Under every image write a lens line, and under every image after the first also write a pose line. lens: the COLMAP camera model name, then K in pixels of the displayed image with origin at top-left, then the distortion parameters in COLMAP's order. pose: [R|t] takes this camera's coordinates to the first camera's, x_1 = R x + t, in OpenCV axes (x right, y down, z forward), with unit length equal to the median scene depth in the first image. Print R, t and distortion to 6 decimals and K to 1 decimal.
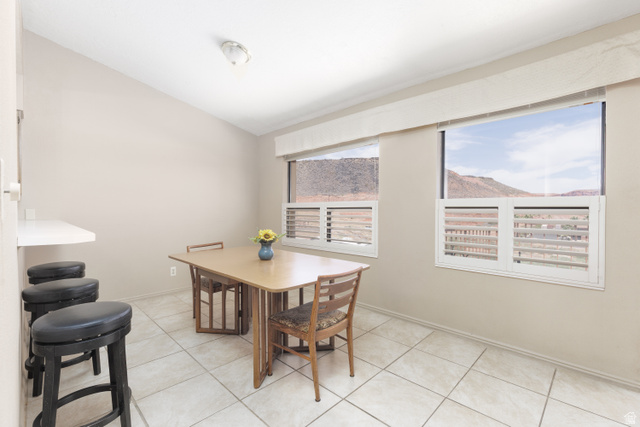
lens RADIAL K [[284.9, 0, 322.5], [0, 284.9, 212.5], [0, 0, 1]] dist [0.004556, 0.000436]
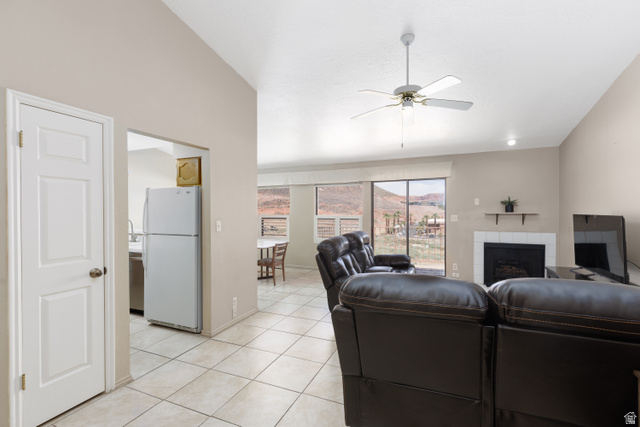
lens RADIAL K [[284.9, 0, 322.9], [0, 284.9, 211.9], [0, 0, 1]] dist [0.004556, 0.000436]
pose [[0.934093, -0.008531, 0.356928, -0.356897], [0.009557, 0.999954, -0.001111, -0.062318], [-0.356902, 0.004449, 0.934131, -1.150388]]
